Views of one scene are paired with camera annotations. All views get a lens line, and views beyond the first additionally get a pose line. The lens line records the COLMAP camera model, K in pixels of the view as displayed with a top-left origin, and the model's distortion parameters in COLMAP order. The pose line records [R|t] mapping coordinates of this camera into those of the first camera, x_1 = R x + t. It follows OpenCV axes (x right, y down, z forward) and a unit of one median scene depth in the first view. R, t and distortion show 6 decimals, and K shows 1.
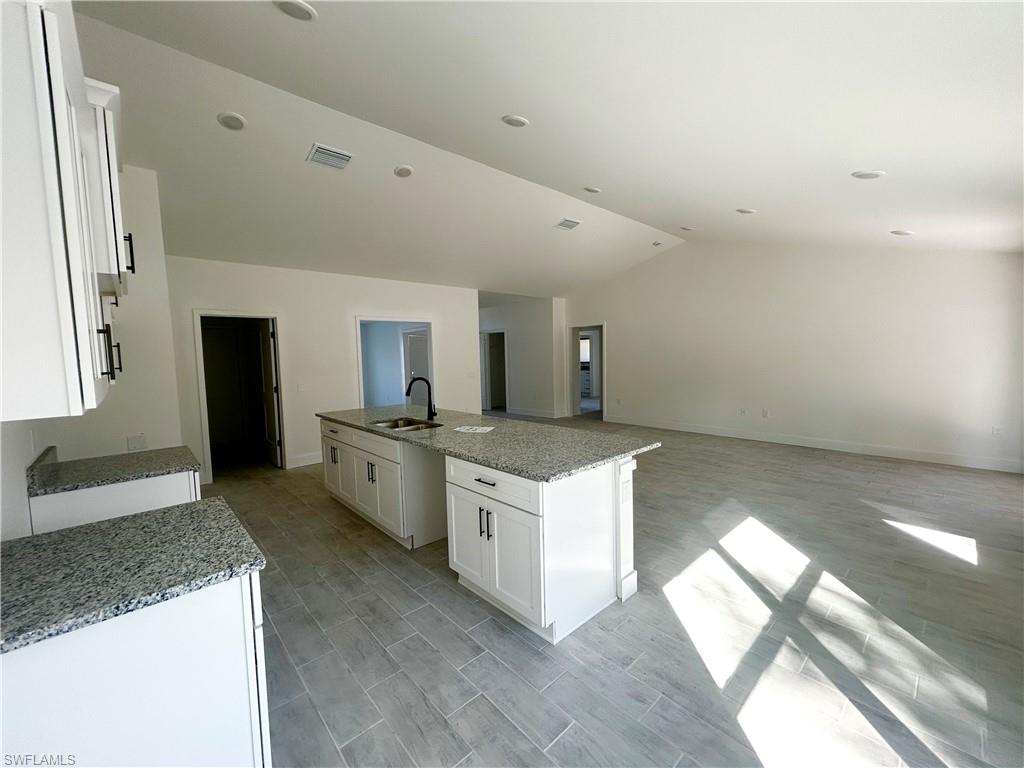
lens RADIAL K [[411.7, 0, 513.1], [0, 411.7, 386.5], [0, 0, 1]] dist [0.000924, -0.000071]
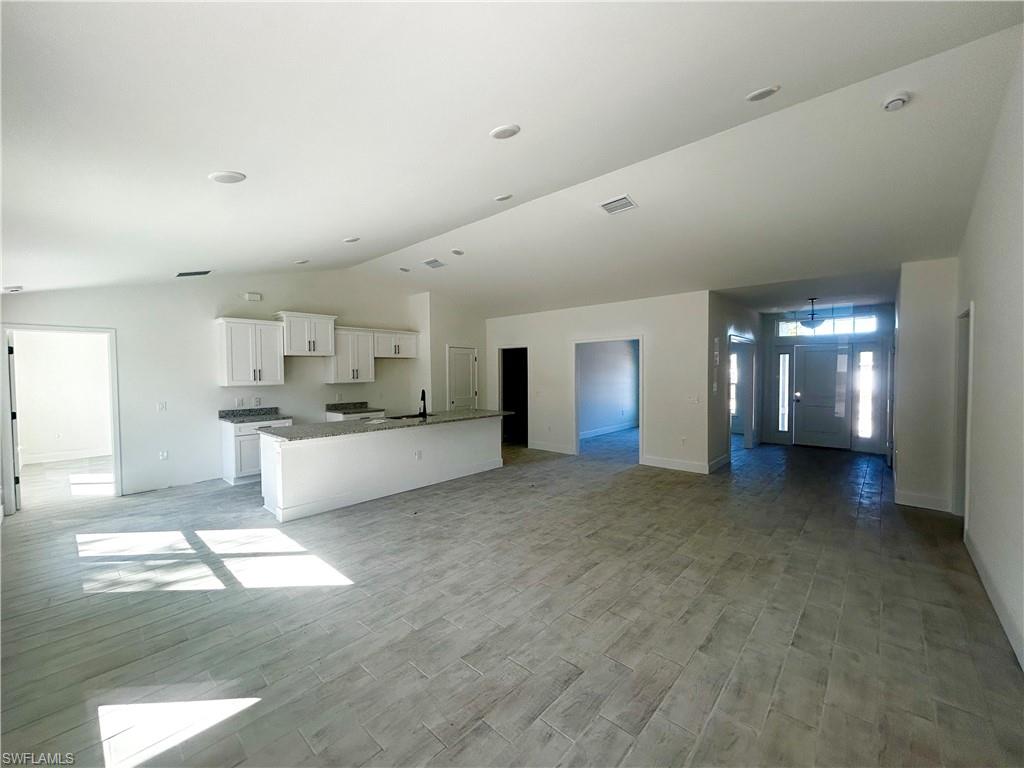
lens RADIAL K [[411.7, 0, 513.6], [0, 411.7, 384.8], [0, 0, 1]] dist [0.000924, -0.000071]
pose [[0.091107, 0.054695, -0.994338, 1.181912], [-0.075377, 0.996005, 0.047880, -0.119107], [0.992984, 0.070588, 0.094865, 1.020109]]
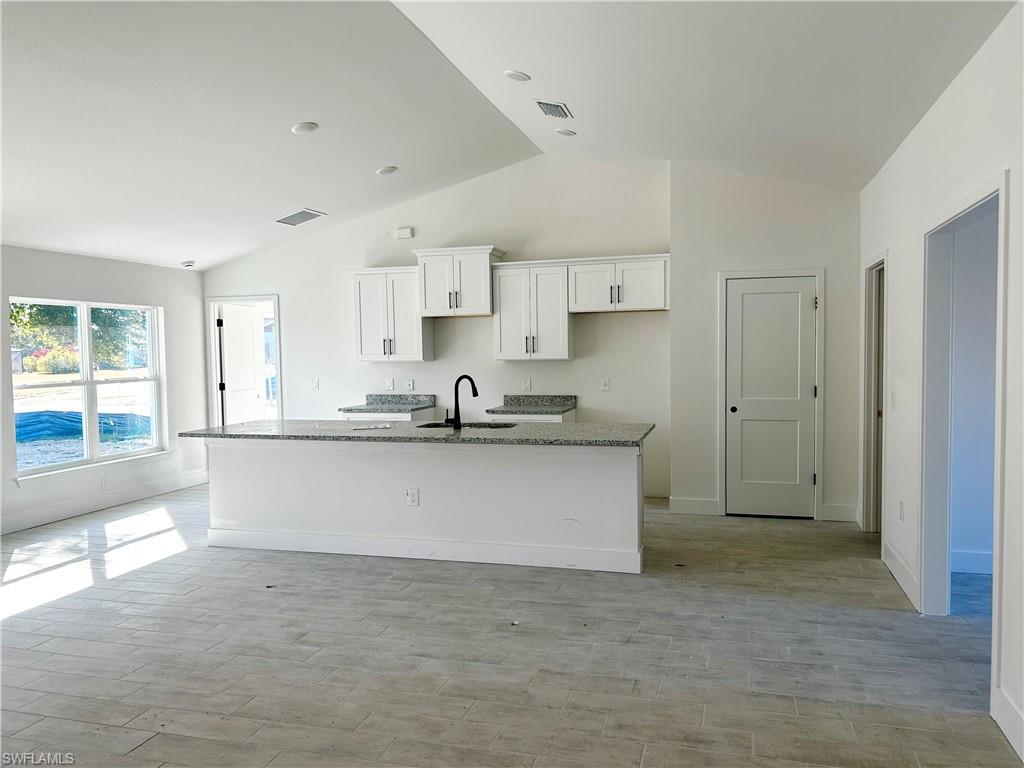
lens RADIAL K [[777.3, 0, 512.1], [0, 777.3, 382.8], [0, 0, 1]] dist [0.046461, -0.006528]
pose [[-0.855857, 0.063243, -0.513332, 0.429169], [-0.005092, 0.991418, 0.130633, -0.175696], [0.517188, 0.114417, -0.848189, 1.998259]]
